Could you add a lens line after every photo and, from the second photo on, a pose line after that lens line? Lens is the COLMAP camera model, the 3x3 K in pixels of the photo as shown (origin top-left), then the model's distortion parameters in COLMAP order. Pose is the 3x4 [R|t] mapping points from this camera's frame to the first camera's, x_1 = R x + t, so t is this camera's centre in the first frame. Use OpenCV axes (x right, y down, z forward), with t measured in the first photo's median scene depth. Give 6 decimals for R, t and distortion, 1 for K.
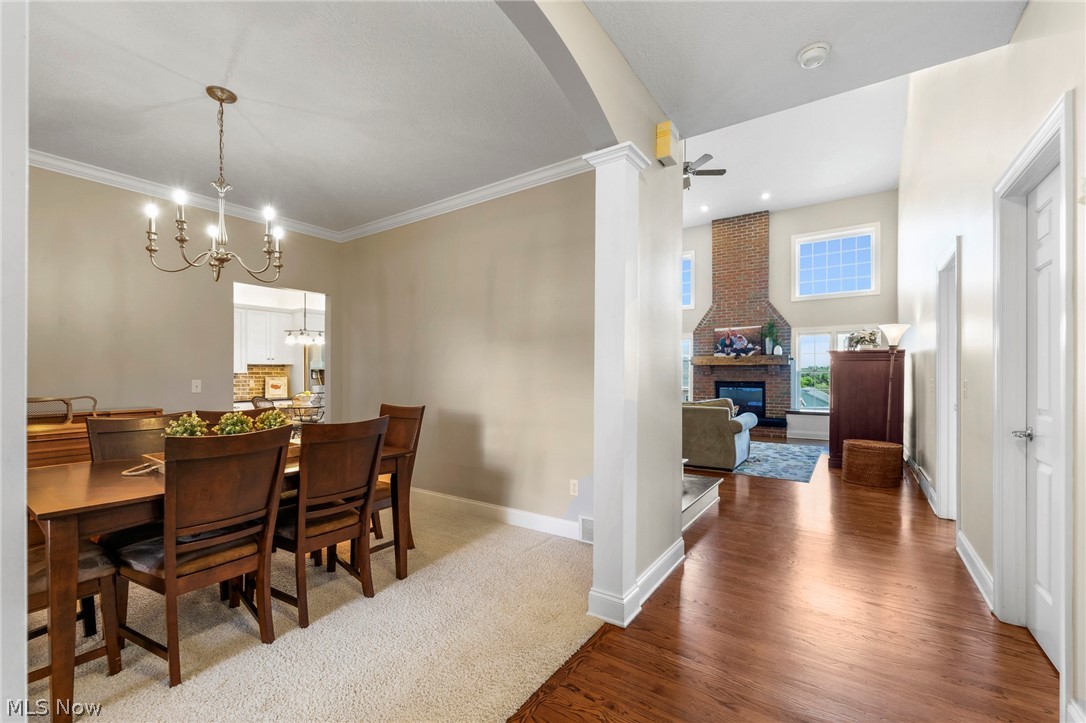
lens RADIAL K [[457.1, 0, 538.0], [0, 457.1, 377.9], [0, 0, 1]] dist [0.001843, 0.000070]
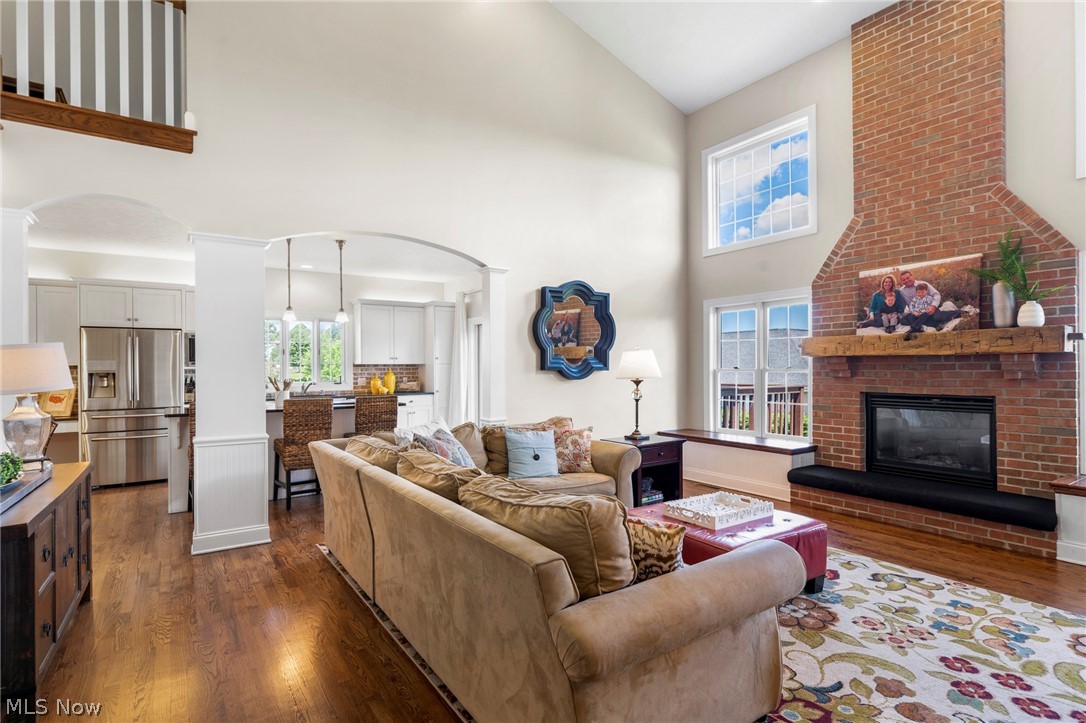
lens RADIAL K [[537.4, 0, 538.7], [0, 537.4, 366.2], [0, 0, 1]] dist [0.001362, 0.000353]
pose [[0.936349, -0.007301, -0.350994, 0.307066], [0.004875, 0.999958, -0.007793, -0.016901], [0.351036, 0.005586, 0.936345, 0.456818]]
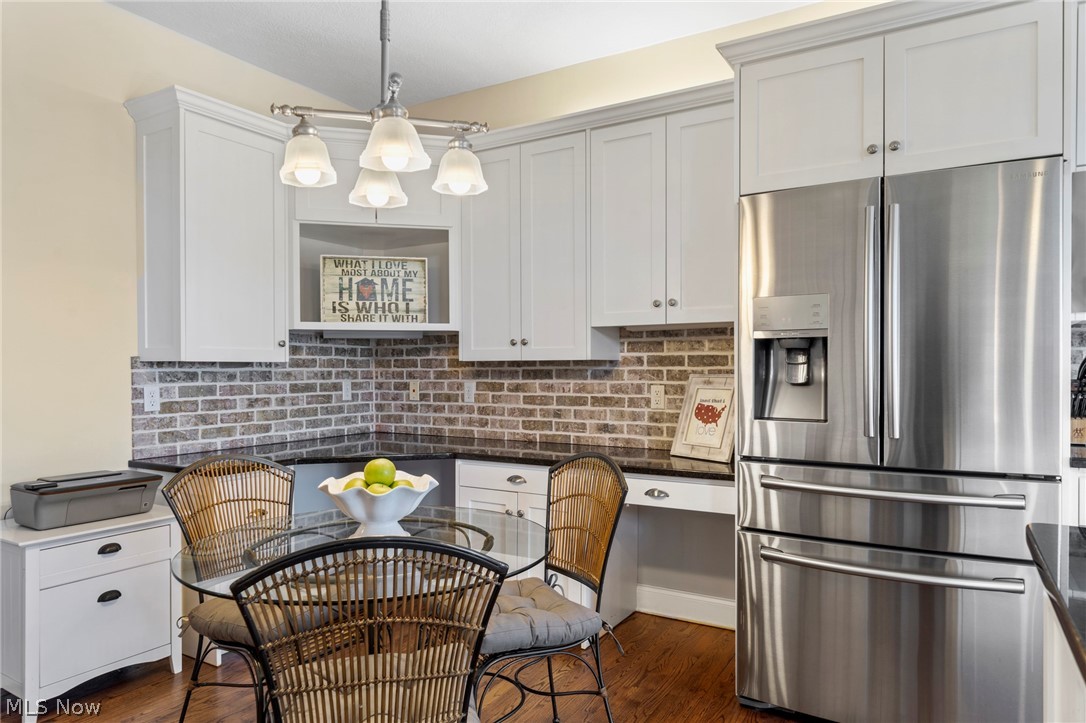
lens RADIAL K [[691.2, 0, 539.4], [0, 691.2, 373.9], [0, 0, 1]] dist [-0.004394, -0.000669]
pose [[0.065517, 0.010635, -0.997795, -0.177079], [-0.005385, 0.999932, 0.010304, -0.005082], [0.997837, 0.004698, 0.065570, 0.777172]]
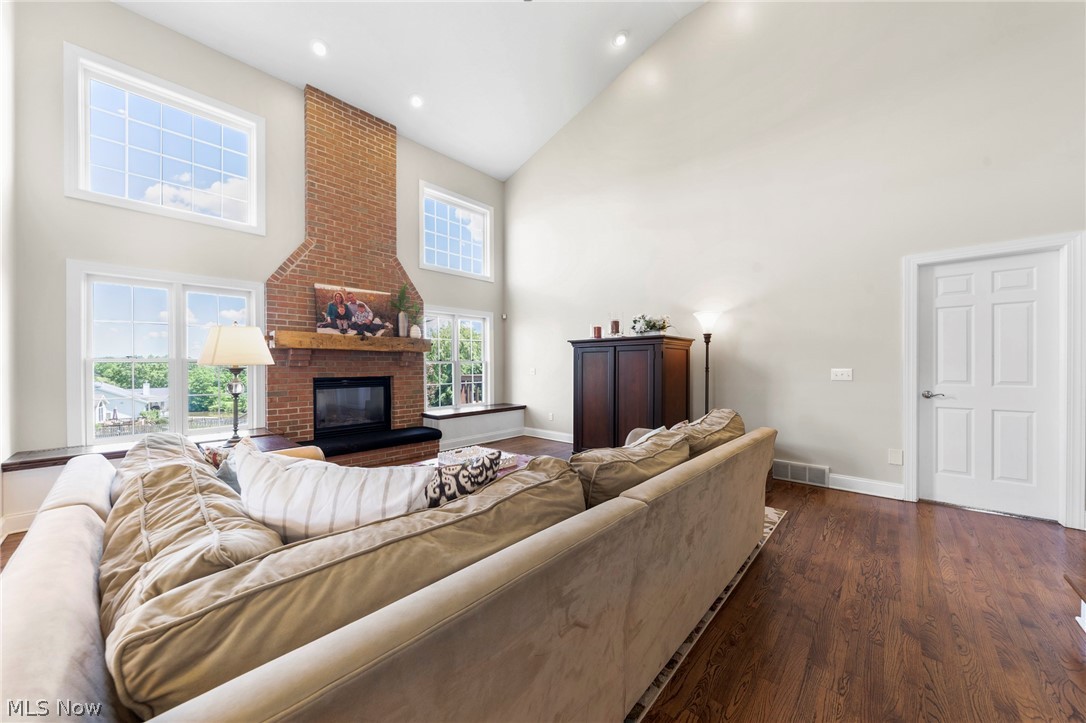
lens RADIAL K [[379.9, 0, 542.5], [0, 379.9, 366.1], [0, 0, 1]] dist [-0.005113, -0.000151]
pose [[0.129815, -0.003663, 0.991531, -0.034316], [0.010596, 0.999941, 0.002307, -0.006157], [-0.991482, 0.010207, 0.129846, 0.733571]]
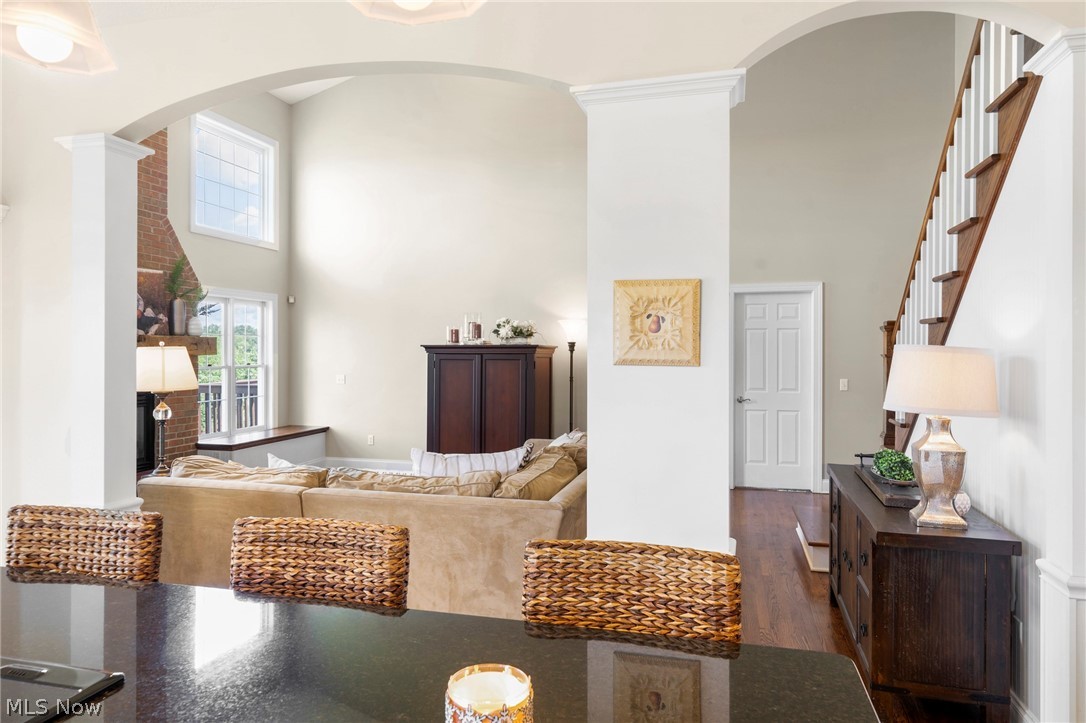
lens RADIAL K [[698.9, 0, 538.1], [0, 698.9, 351.0], [0, 0, 1]] dist [0.000533, 0.000032]
pose [[-0.341345, 0.000603, 0.939938, -0.315269], [0.004358, 0.999990, 0.000940, -0.033121], [-0.939928, 0.004417, -0.341344, 0.915788]]
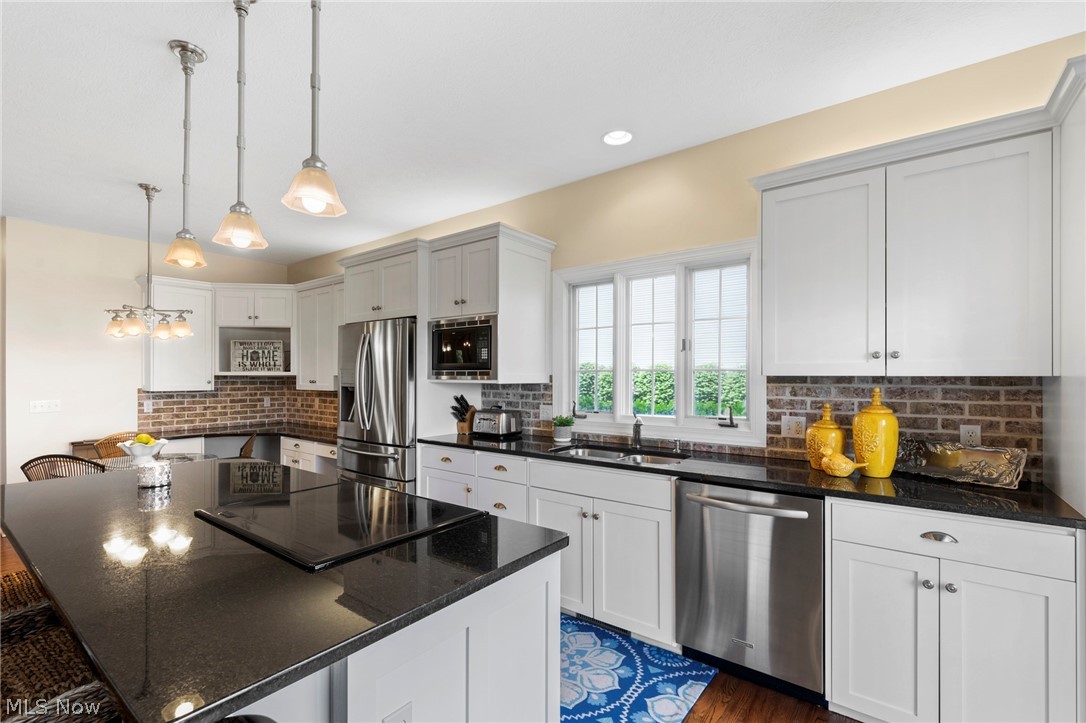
lens RADIAL K [[480.2, 0, 537.6], [0, 480.2, 374.3], [0, 0, 1]] dist [-0.004117, -0.000297]
pose [[-0.047591, -0.001727, -0.998865, -0.011240], [-0.008387, 0.999964, -0.001330, -0.027940], [0.998832, 0.008314, -0.047603, 1.073662]]
